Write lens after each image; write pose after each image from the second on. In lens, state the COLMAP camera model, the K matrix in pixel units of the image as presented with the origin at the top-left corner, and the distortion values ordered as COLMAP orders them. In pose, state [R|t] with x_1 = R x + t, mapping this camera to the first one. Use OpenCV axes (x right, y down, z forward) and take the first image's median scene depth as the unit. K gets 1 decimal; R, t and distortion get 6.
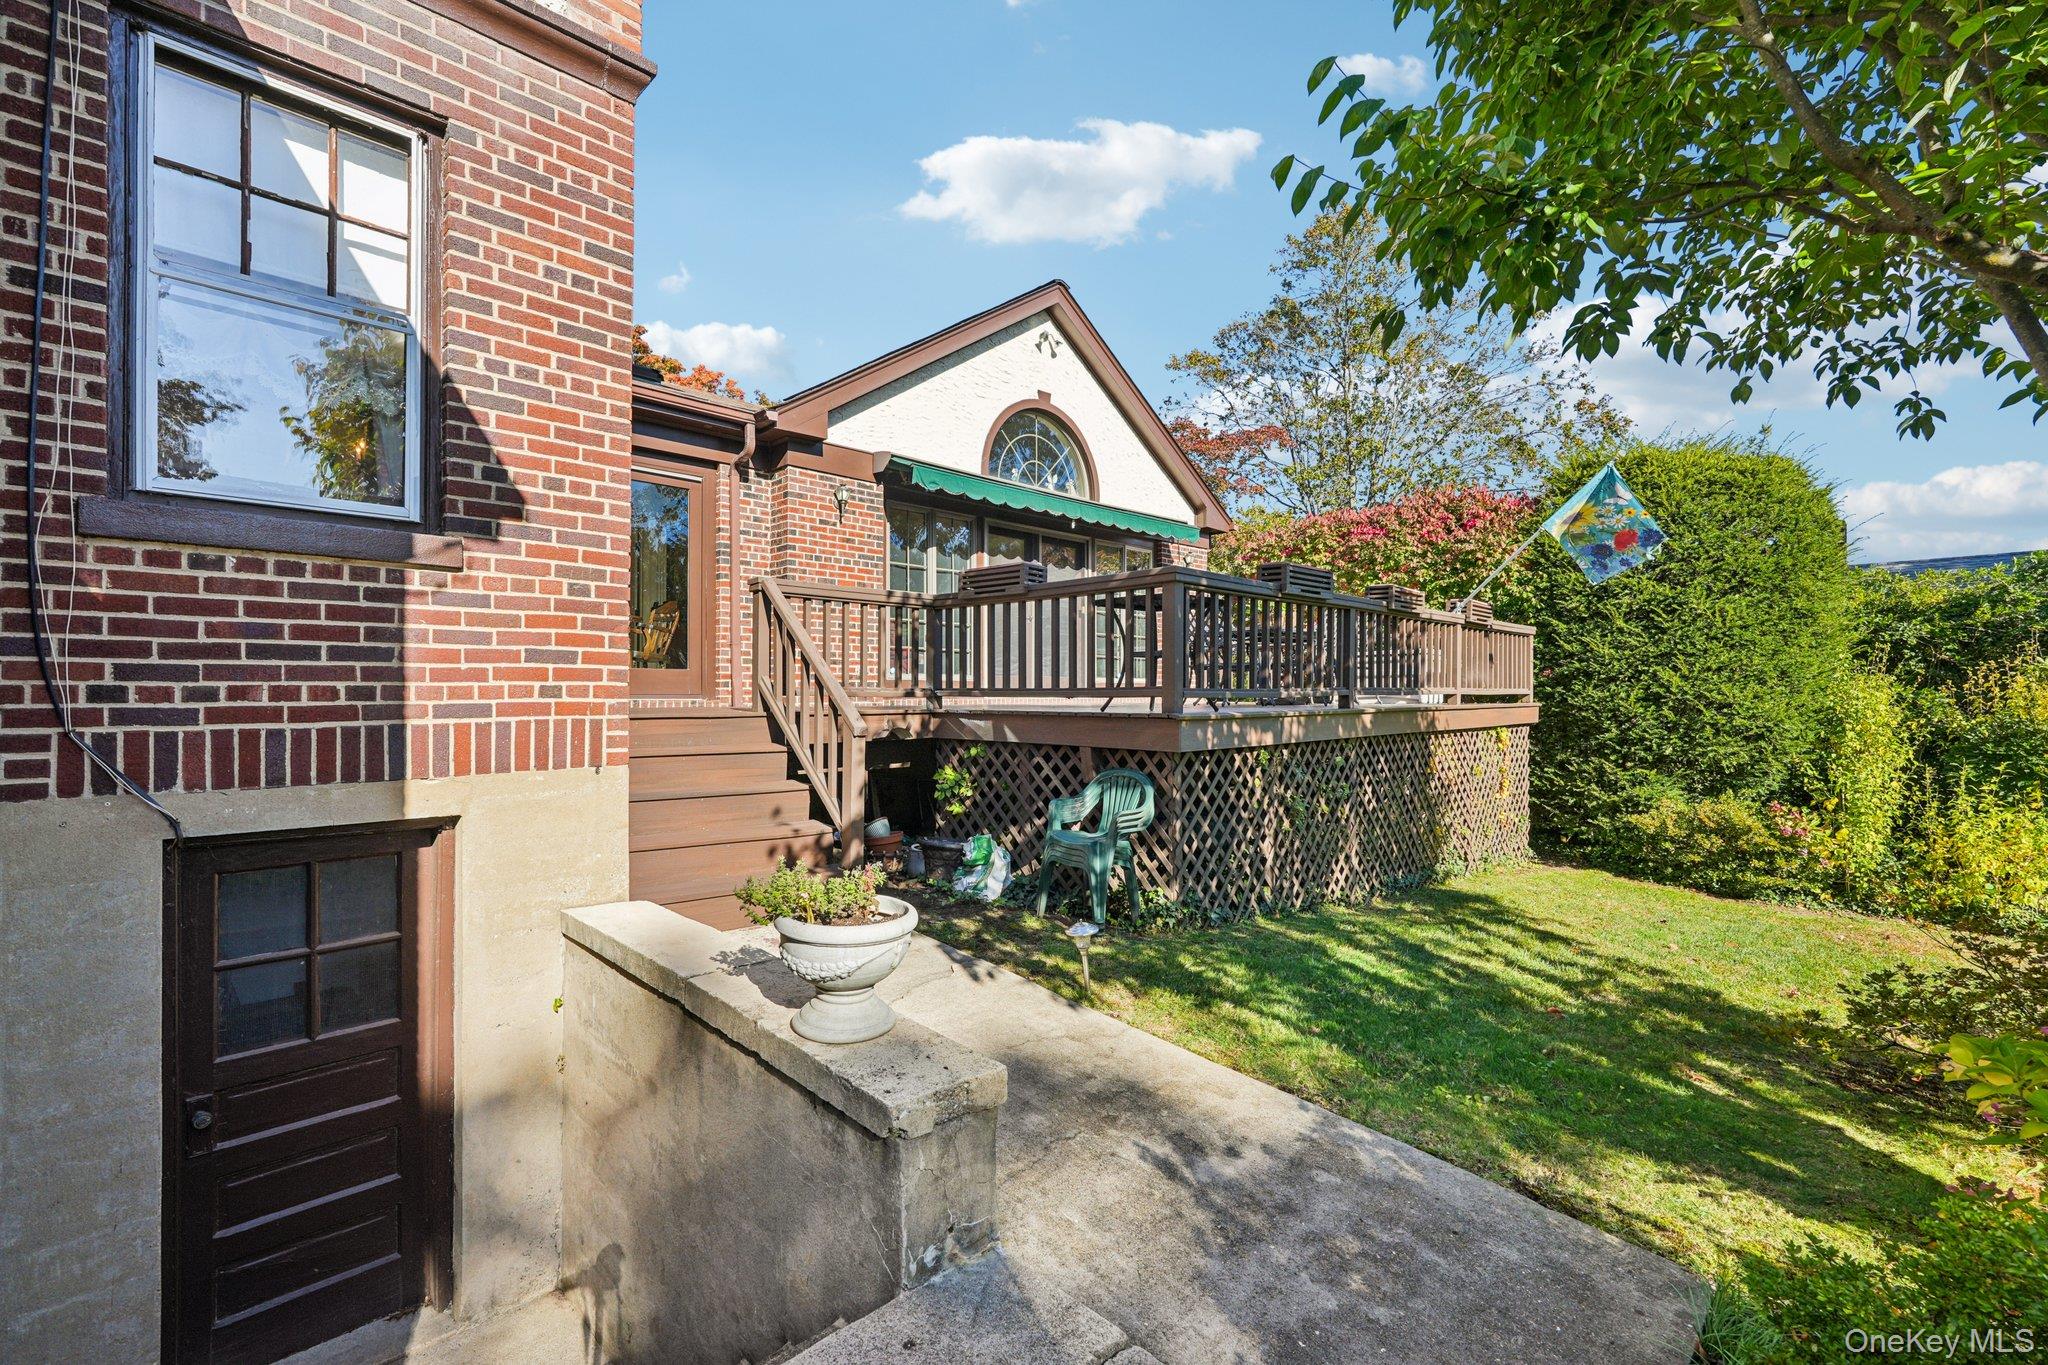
lens RADIAL K [[897.5, 0, 1024.0], [0, 897.5, 682.5], [0, 0, 1]] dist [-0.000081, -0.000012]
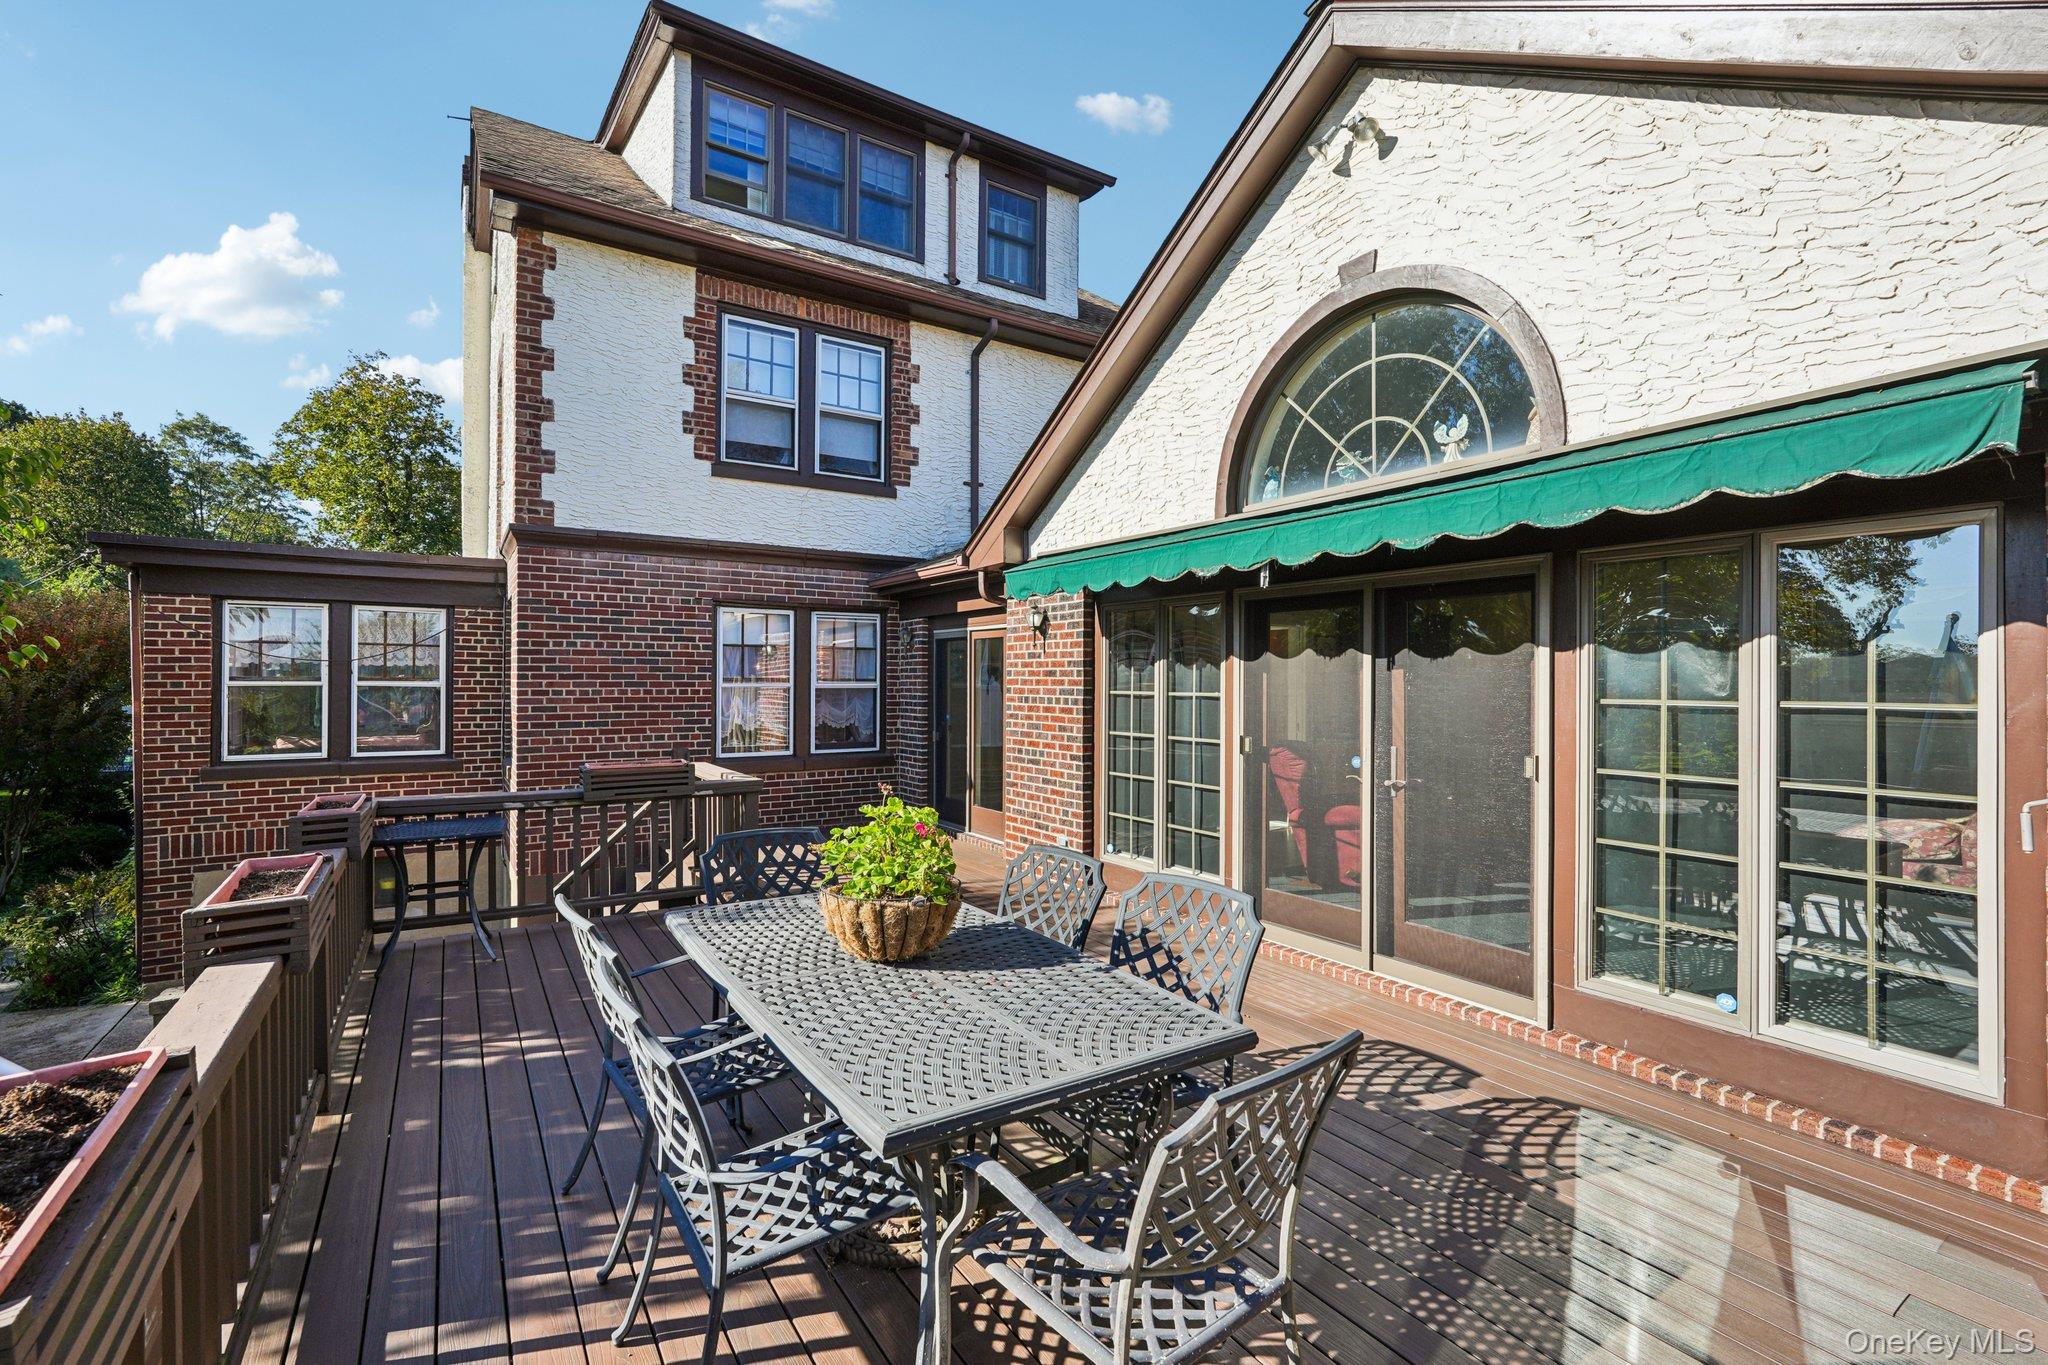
lens RADIAL K [[897.5, 0, 1024.0], [0, 897.5, 682.5], [0, 0, 1]] dist [-0.000081, -0.000012]
pose [[-0.220988, -0.005647, -0.975260, 0.503859], [-0.001253, 0.999984, -0.005506, -0.126105], [0.975276, 0.000005, -0.220991, 0.997016]]
